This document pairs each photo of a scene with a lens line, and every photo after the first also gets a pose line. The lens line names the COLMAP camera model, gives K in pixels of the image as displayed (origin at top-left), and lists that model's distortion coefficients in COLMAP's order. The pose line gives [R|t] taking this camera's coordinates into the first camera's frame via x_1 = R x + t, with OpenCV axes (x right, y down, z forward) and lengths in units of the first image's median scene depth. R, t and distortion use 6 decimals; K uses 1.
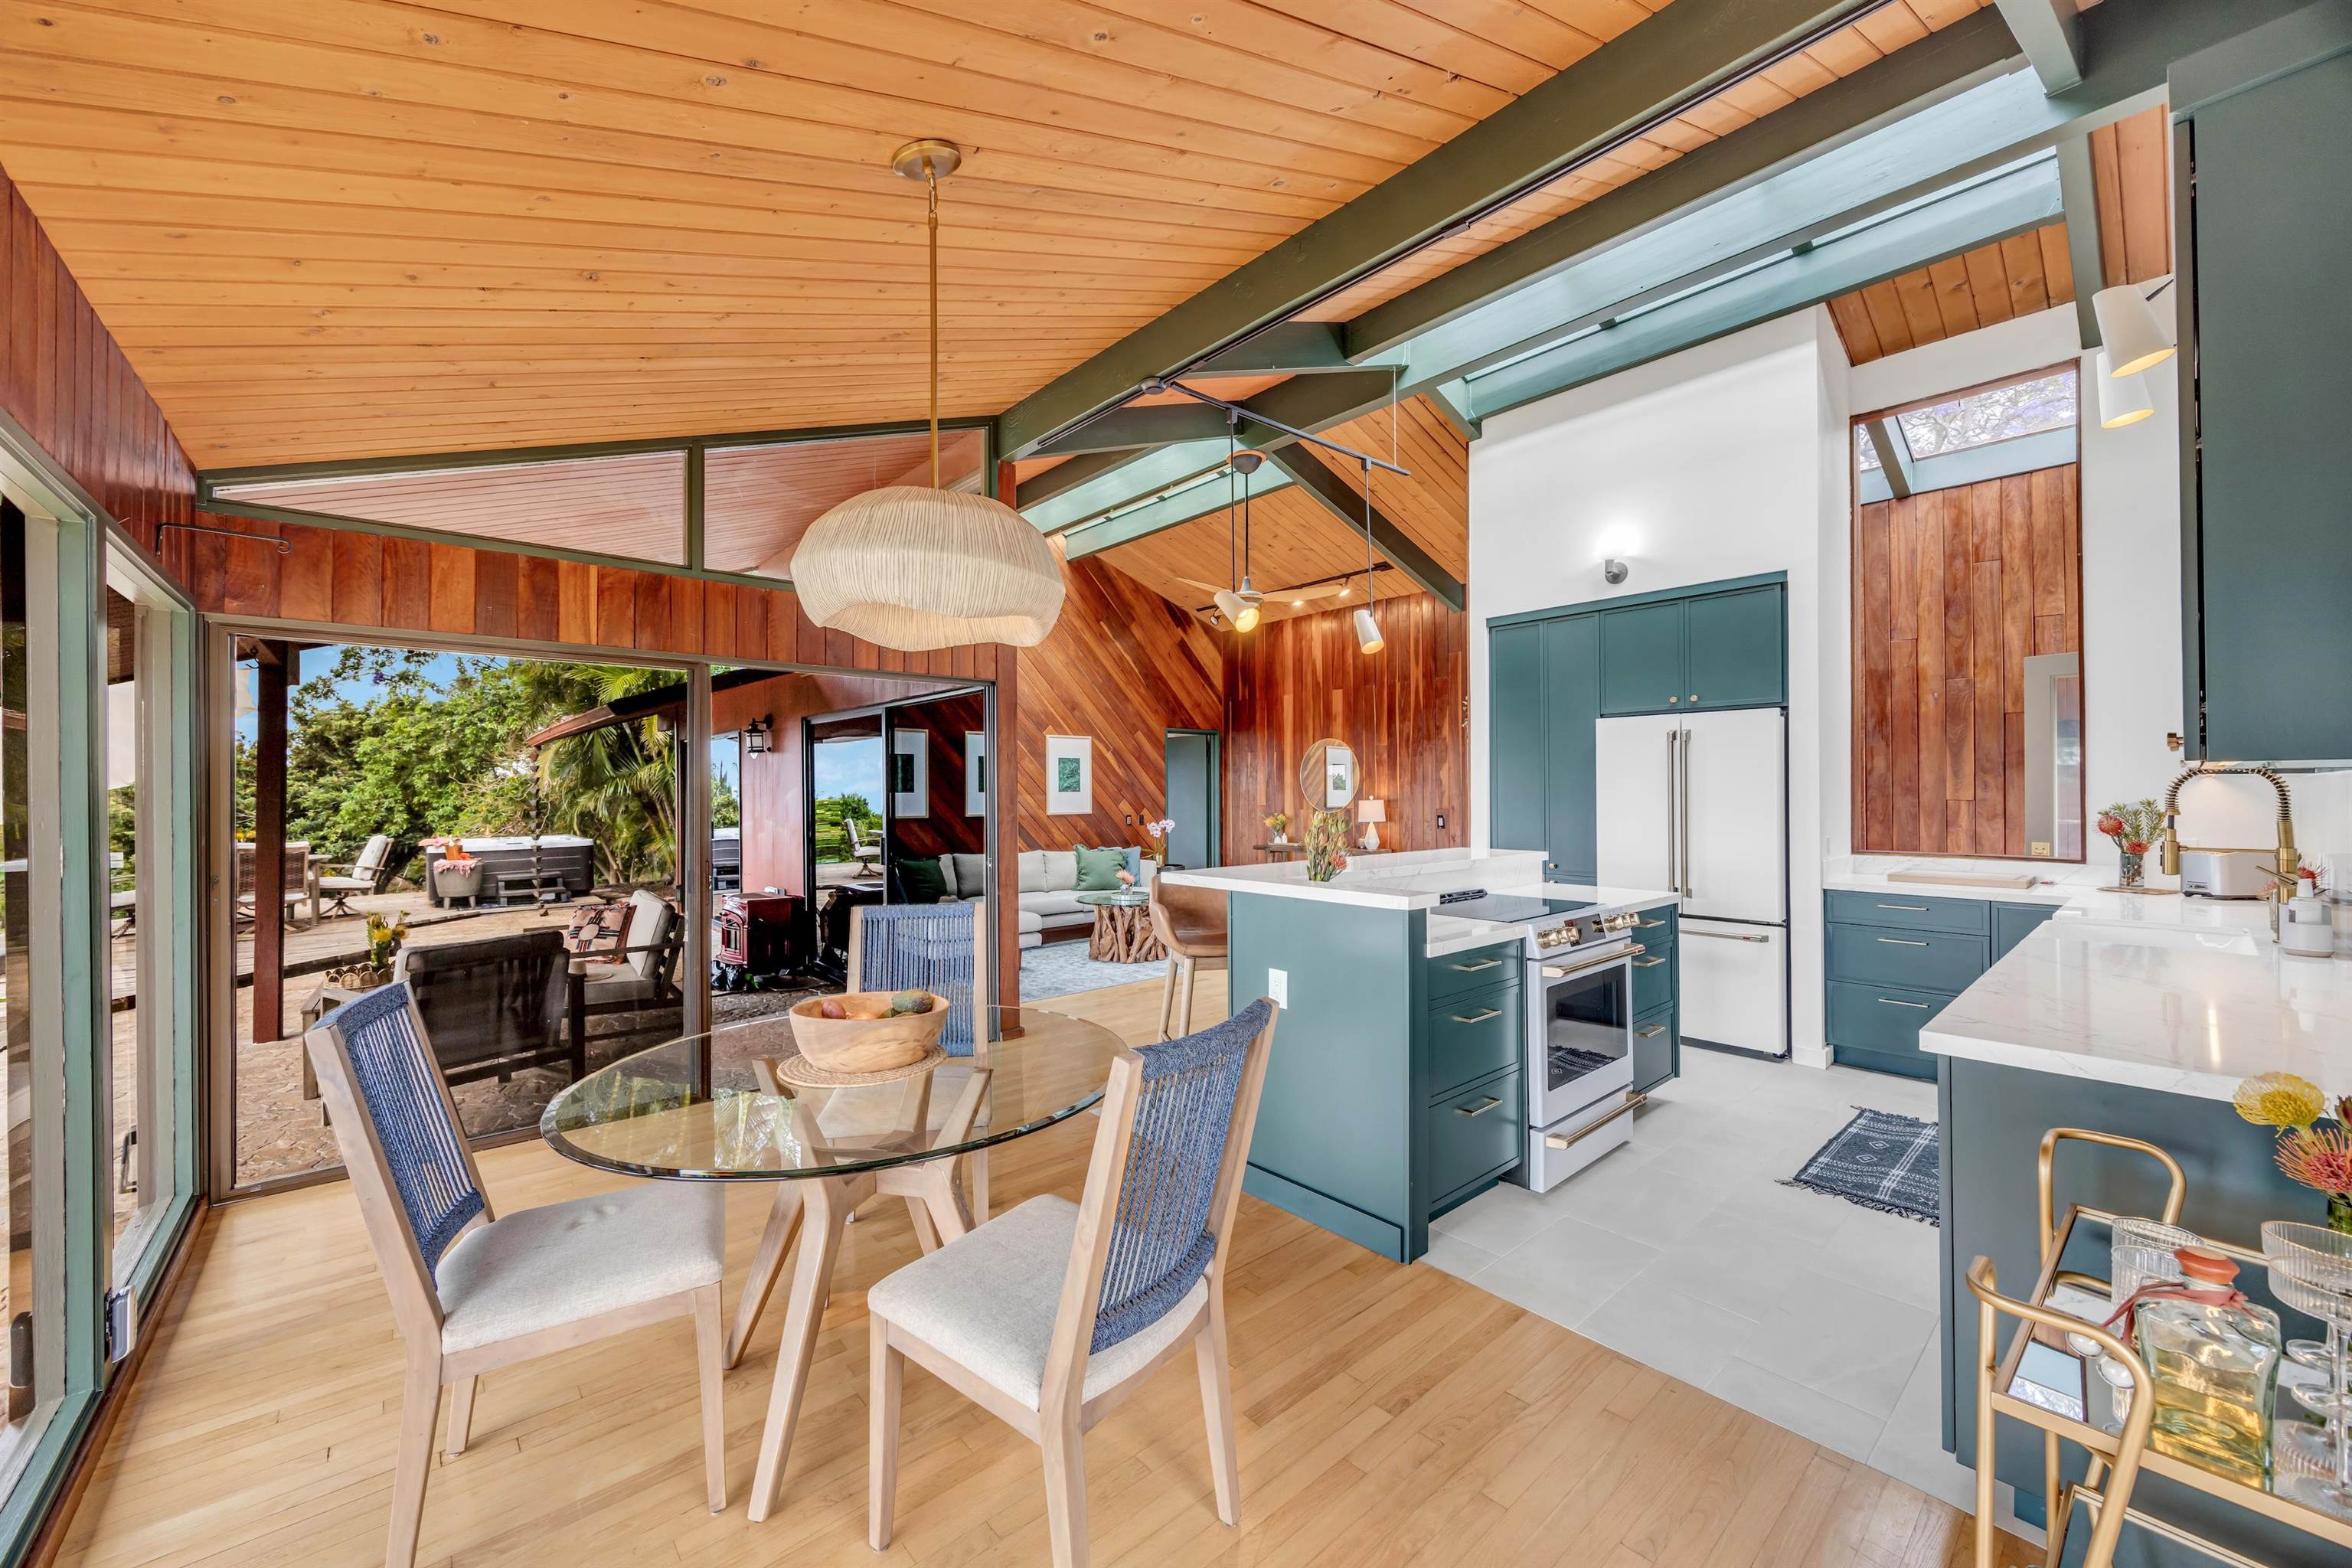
lens RADIAL K [[902.1, 0, 1170.2], [0, 902.1, 784.8], [0, 0, 1]] dist [0.000216, 0.000007]
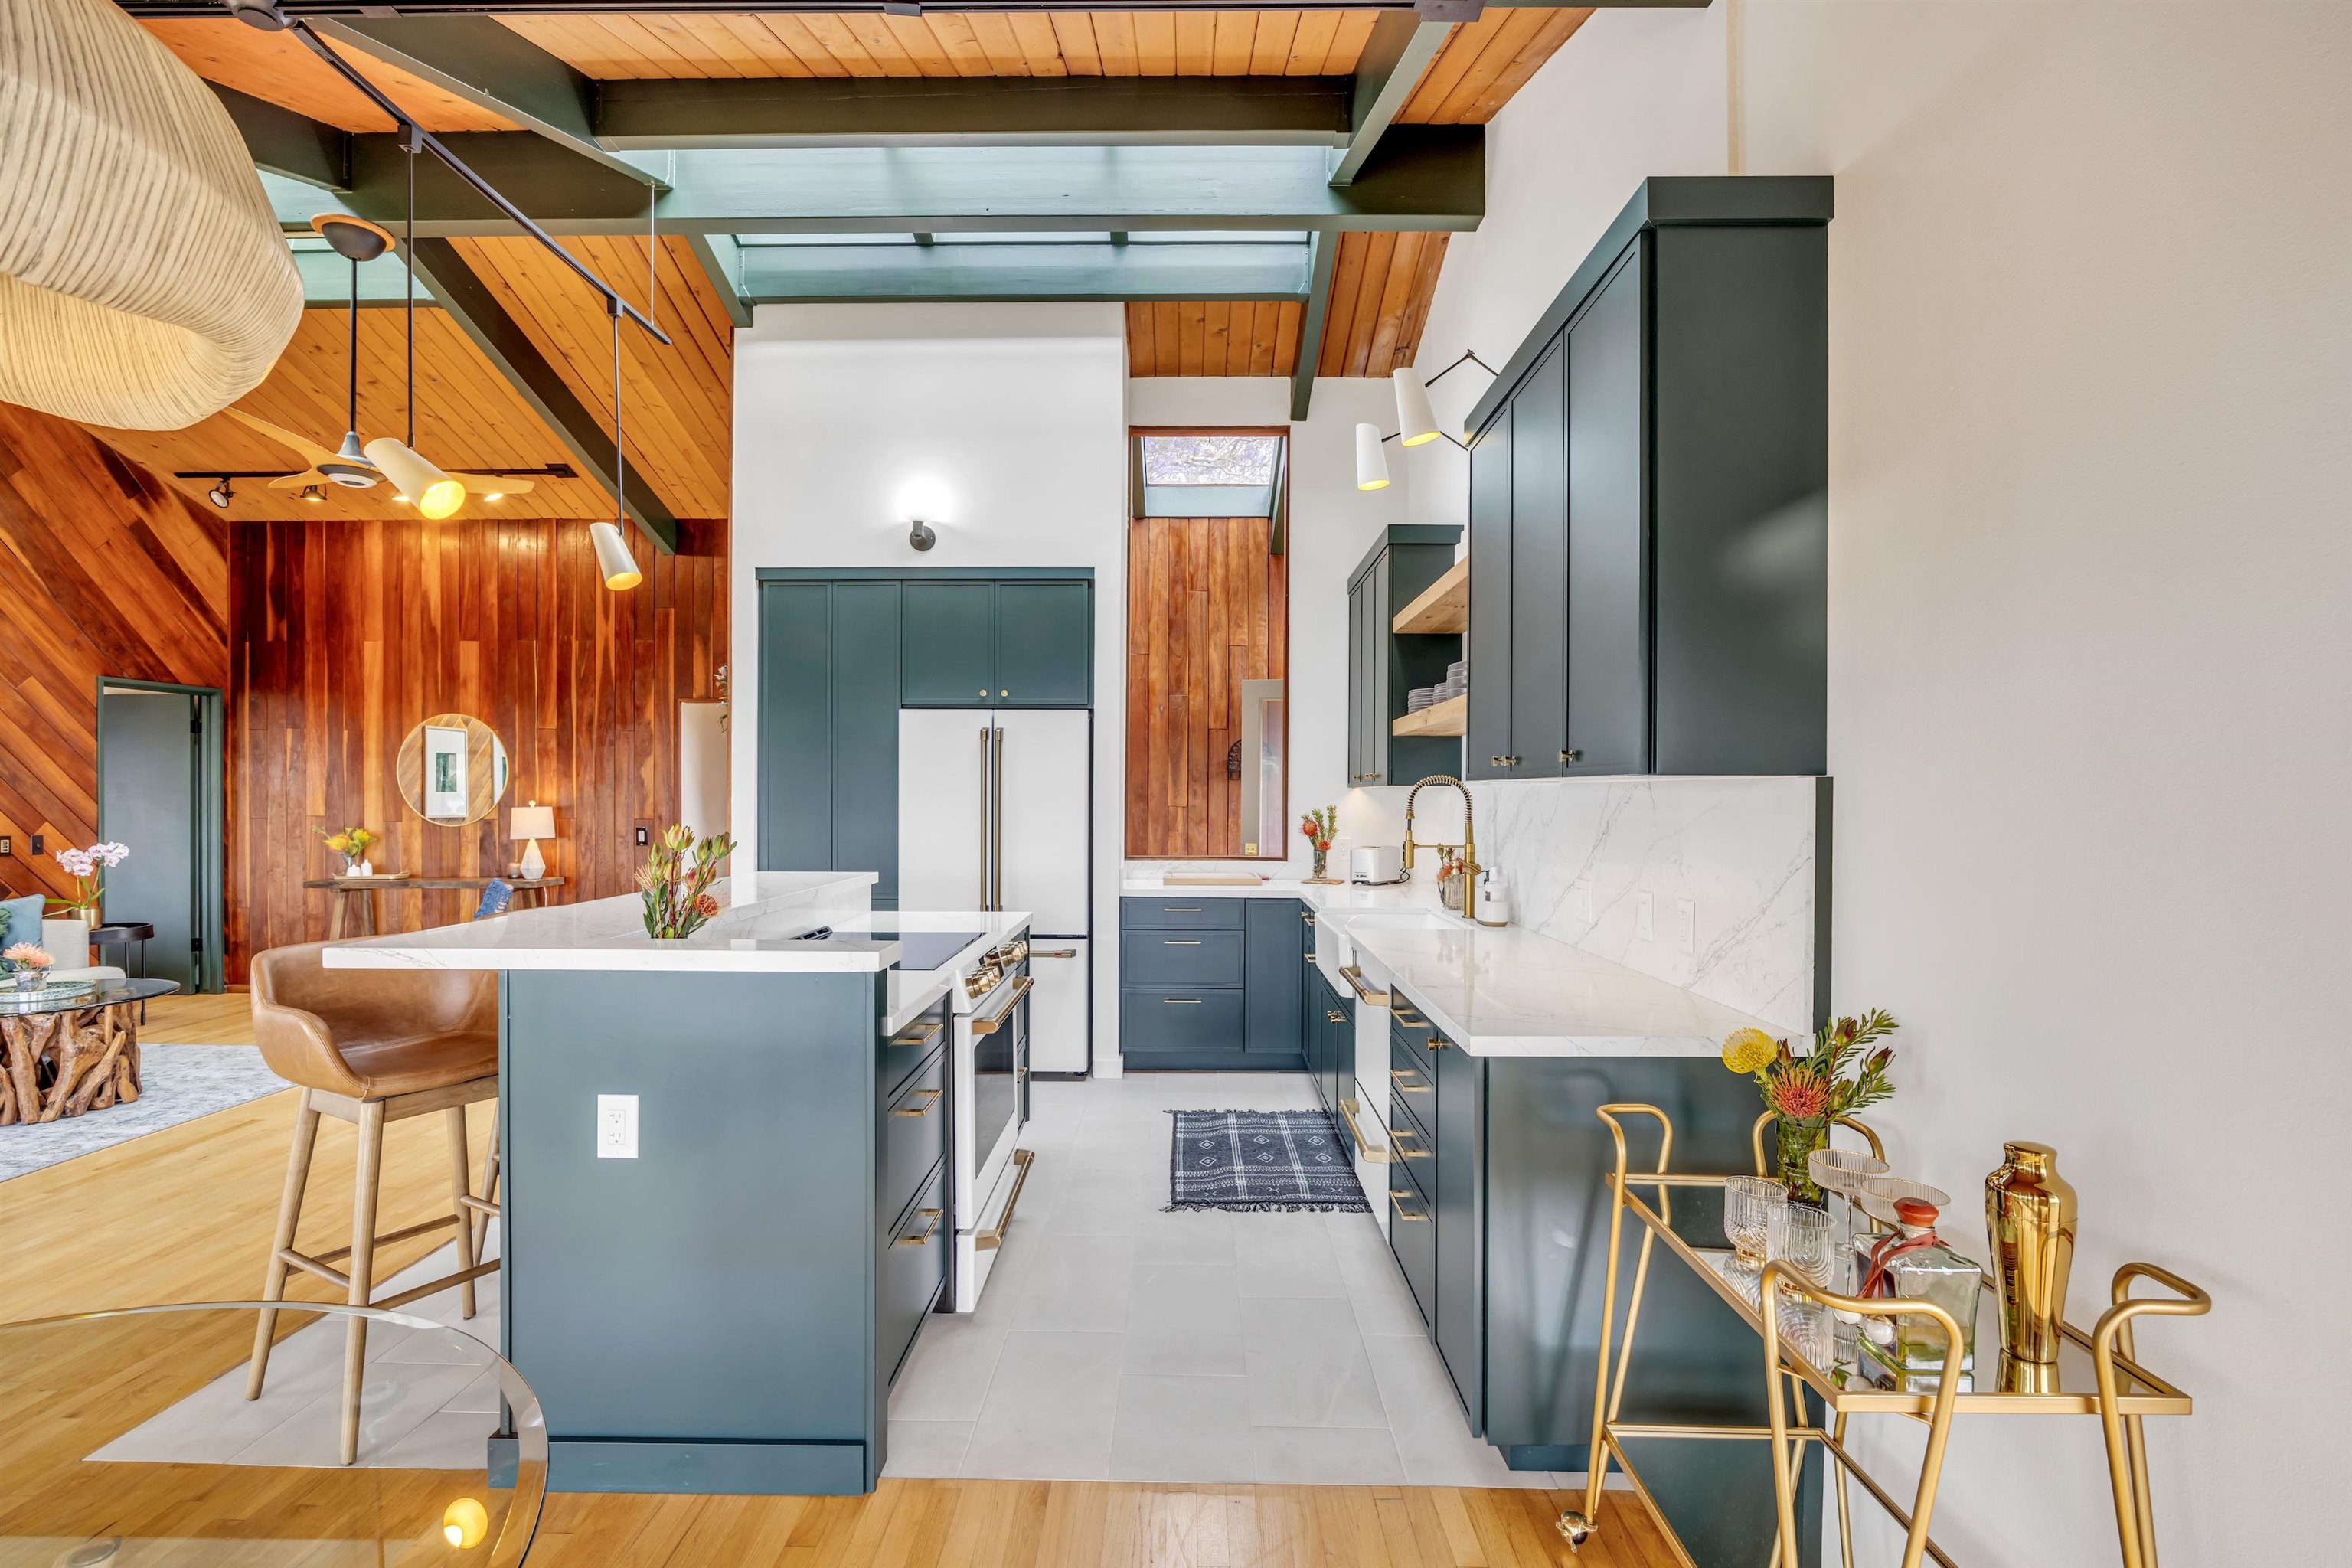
lens RADIAL K [[1066.9, 0, 1187.4], [0, 1066.9, 802.9], [0, 0, 1]] dist [-0.015807, 0.001044]
pose [[0.660131, 0.001778, 0.751149, -0.084672], [-0.011598, 0.999902, 0.007826, 0.002313], [-0.751061, -0.013878, 0.660087, 0.143681]]
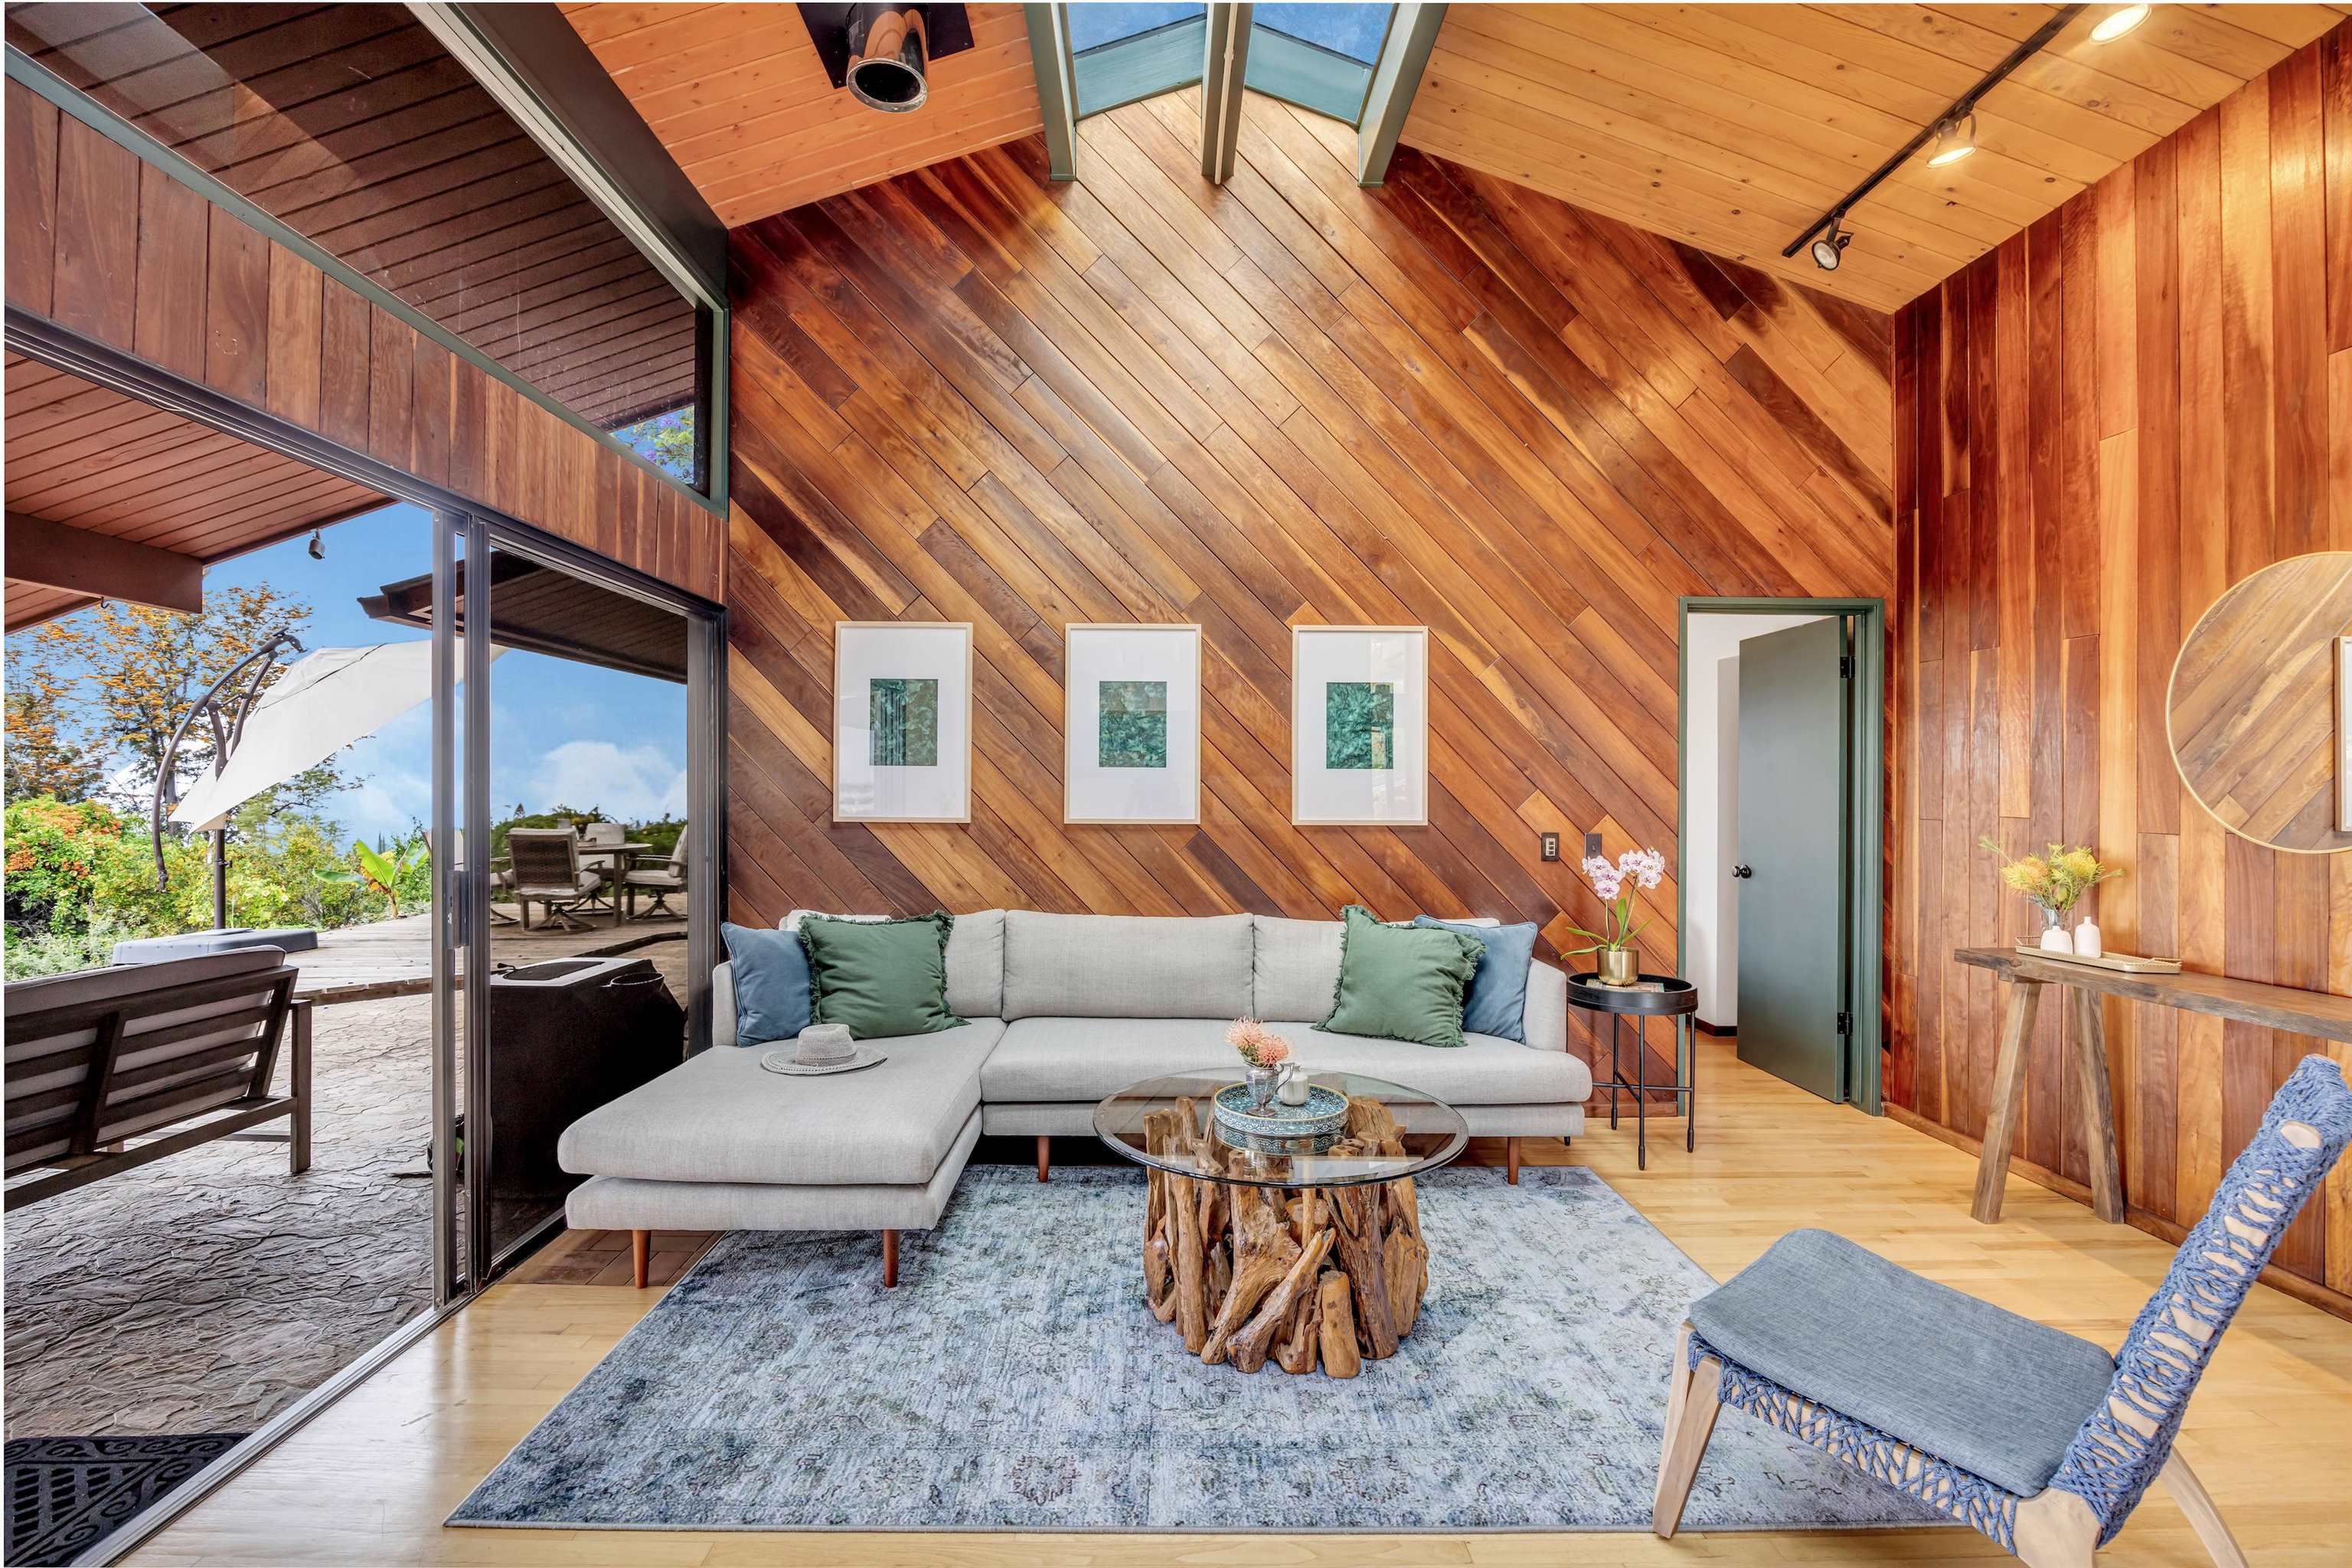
lens RADIAL K [[1066.9, 0, 1180.3], [0, 1066.9, 784.3], [0, 0, 1]] dist [-0.015807, 0.001044]
pose [[0.765017, 0.007400, -0.643968, 0.208302], [-0.008204, 0.999965, 0.001745, 0.023341], [0.643958, 0.003948, 0.765050, 0.967821]]
